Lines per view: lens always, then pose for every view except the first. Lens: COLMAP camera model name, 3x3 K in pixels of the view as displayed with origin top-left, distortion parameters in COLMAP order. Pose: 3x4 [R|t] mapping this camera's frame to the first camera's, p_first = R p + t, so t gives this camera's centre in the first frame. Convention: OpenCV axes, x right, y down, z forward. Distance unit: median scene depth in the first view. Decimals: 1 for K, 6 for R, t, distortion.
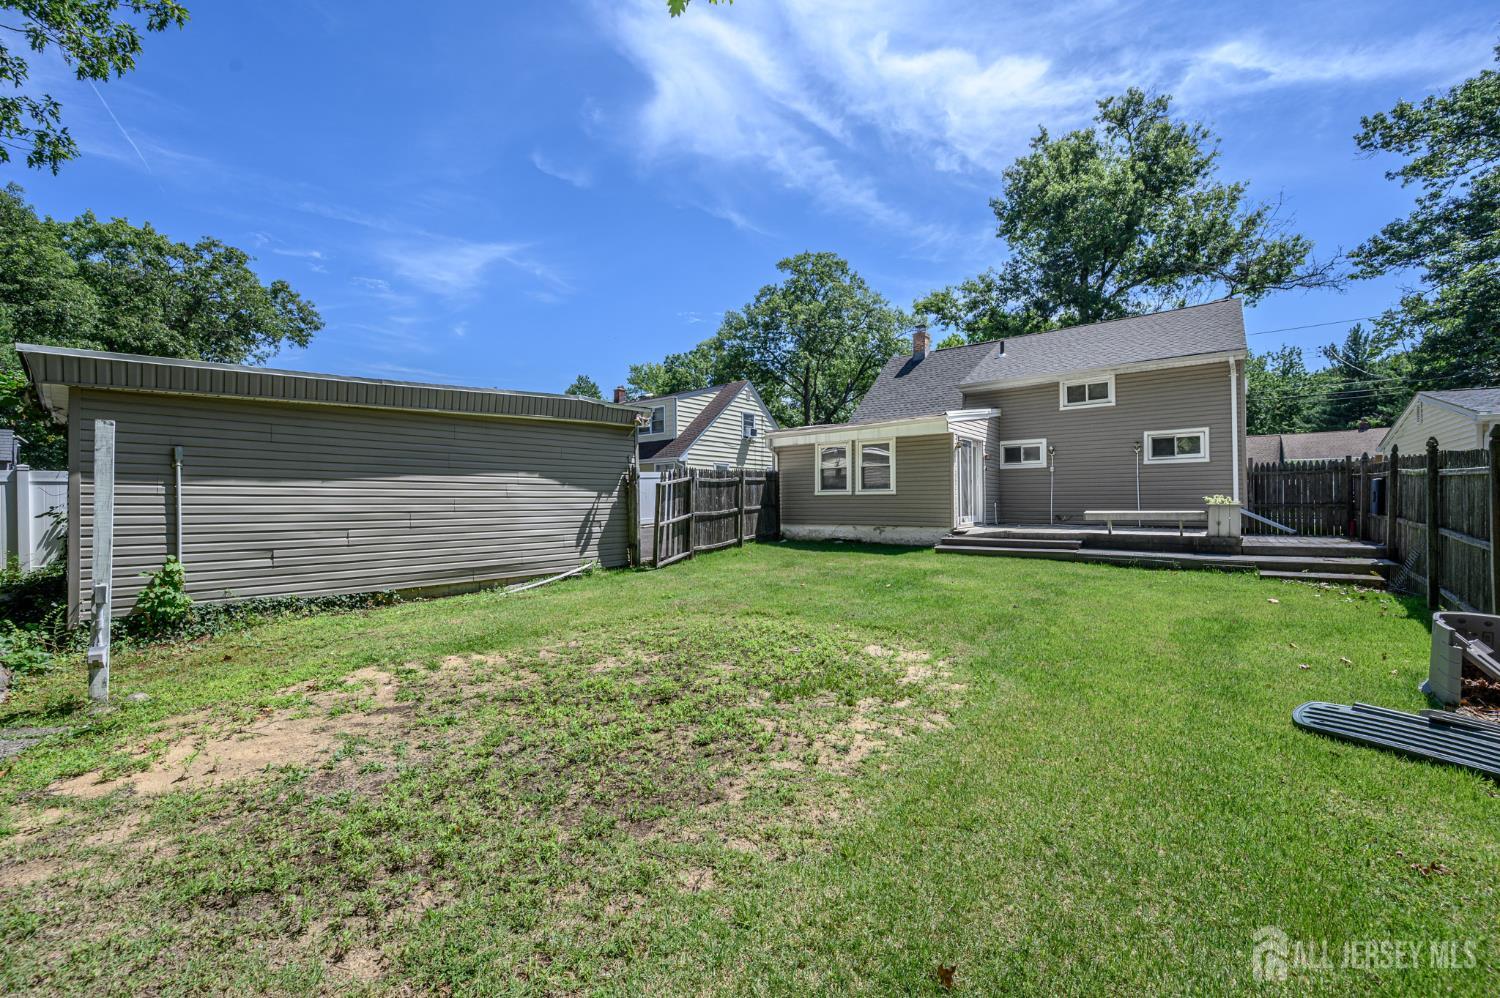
lens RADIAL K [[604.8, 0, 750.0], [0, 604.8, 499.0], [0, 0, 1]] dist [0.000360, 0.000114]
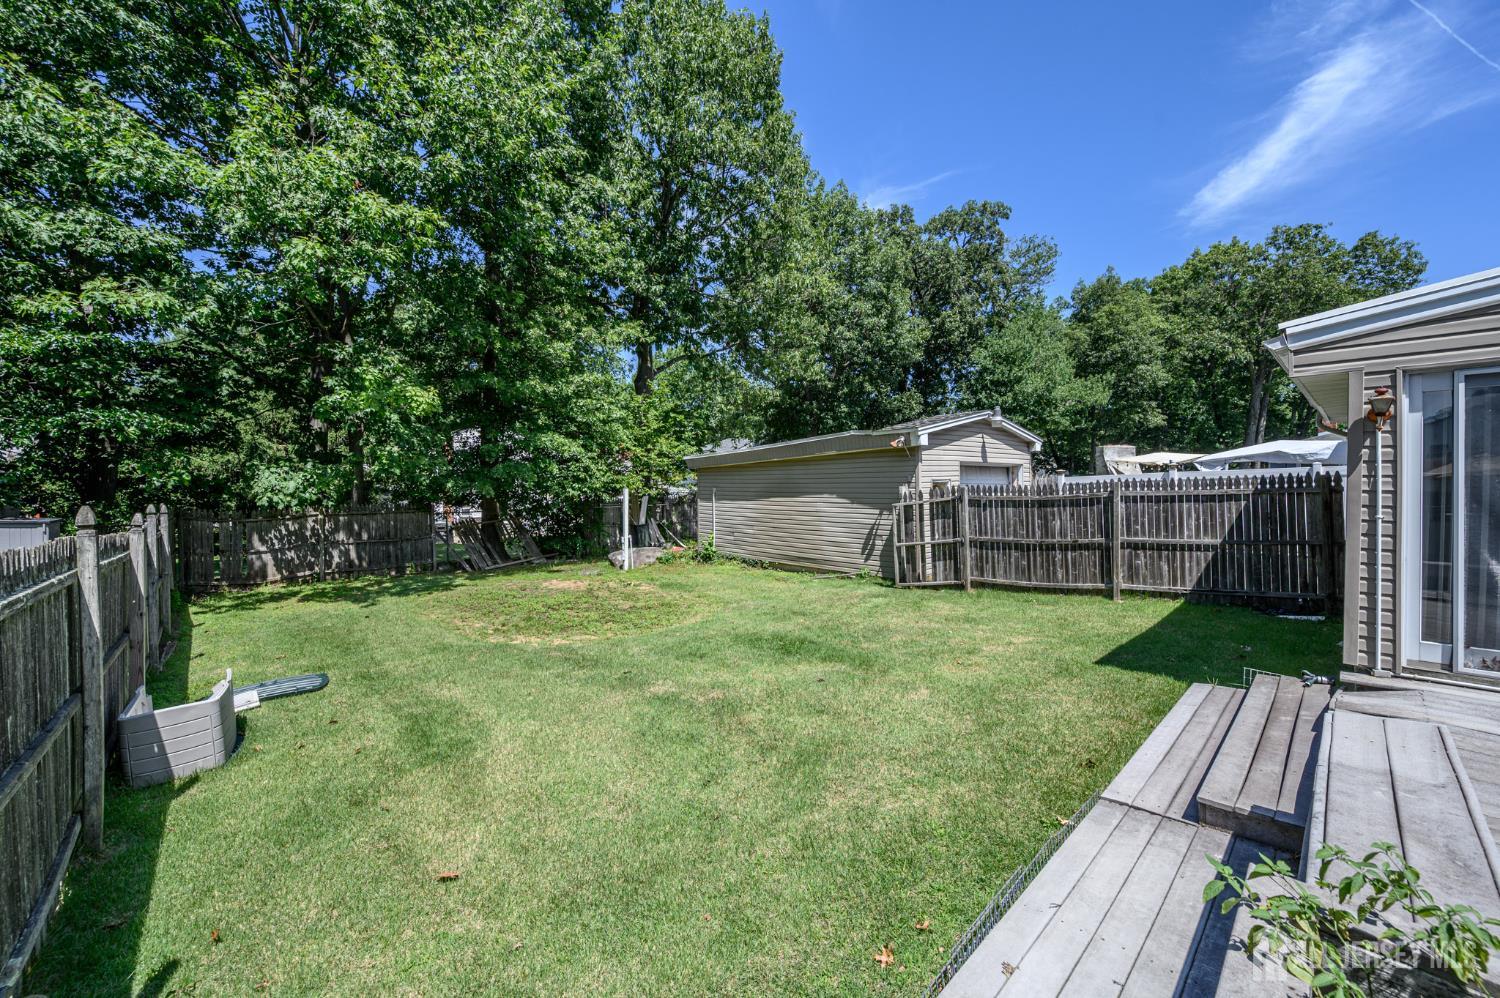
lens RADIAL K [[585.2, 0, 750.0], [0, 585.2, 489.1], [0, 0, 1]] dist [-0.006987, 0.000228]
pose [[-0.140012, 0.018790, -0.989971, 0.686689], [0.016522, 0.999725, 0.016639, -0.057276], [0.990012, -0.014026, -0.140284, 0.725522]]
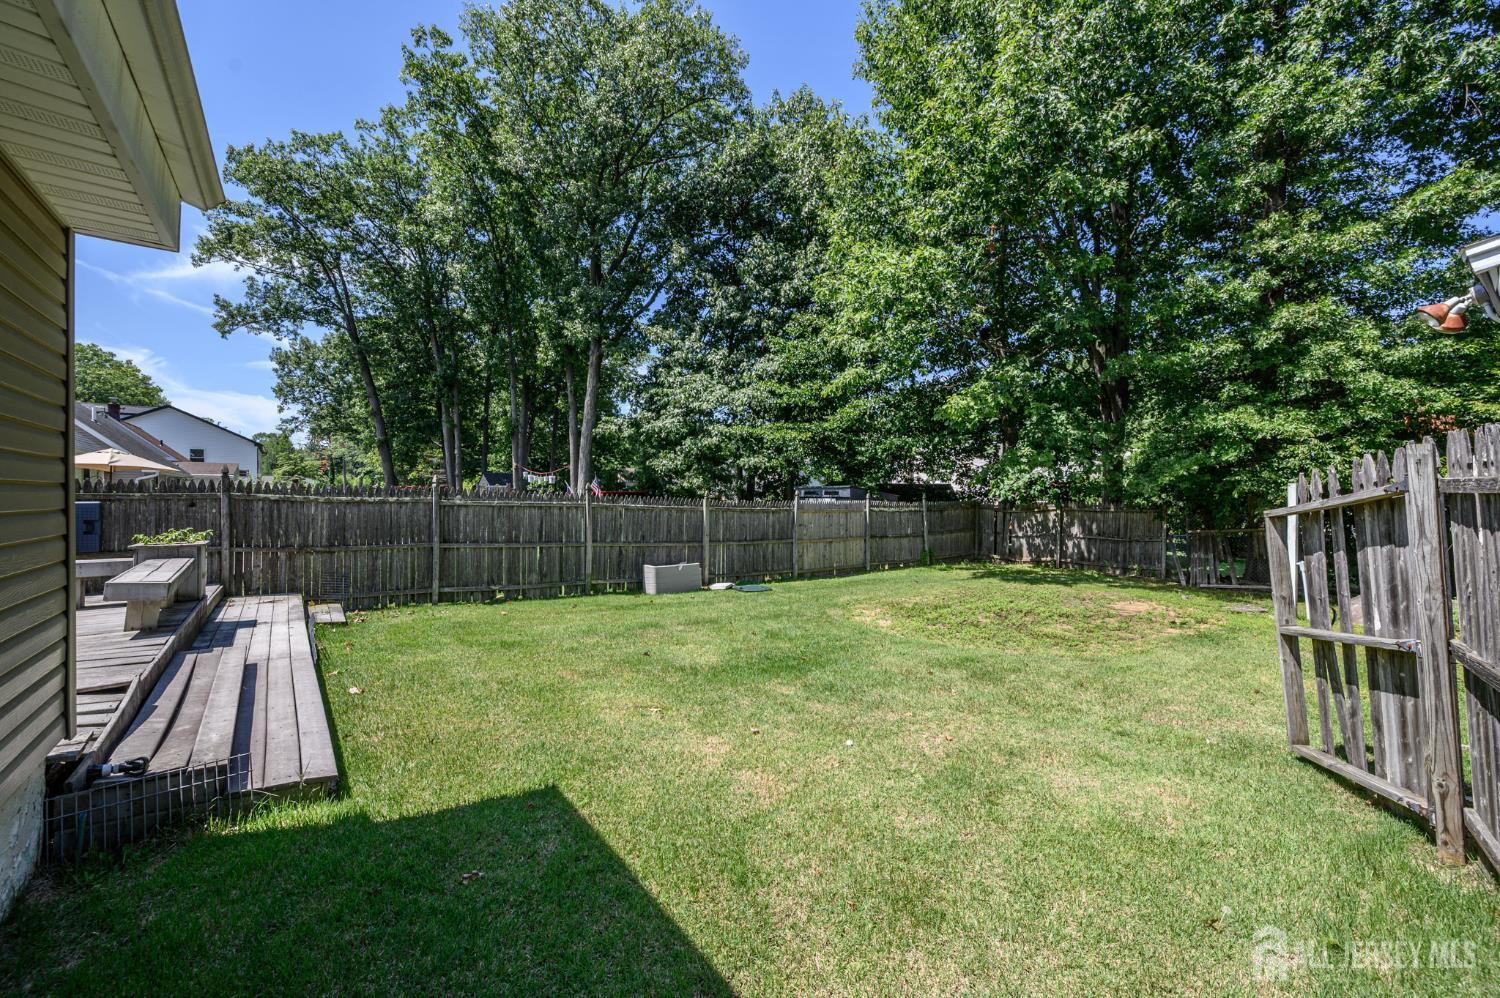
lens RADIAL K [[585.2, 0, 750.0], [0, 585.2, 489.1], [0, 0, 1]] dist [-0.006987, 0.000228]
pose [[-0.974173, 0.010173, 0.225574, 0.093373], [0.006112, 0.999807, -0.018693, -0.028988], [-0.225721, -0.016831, -0.974047, 1.130049]]
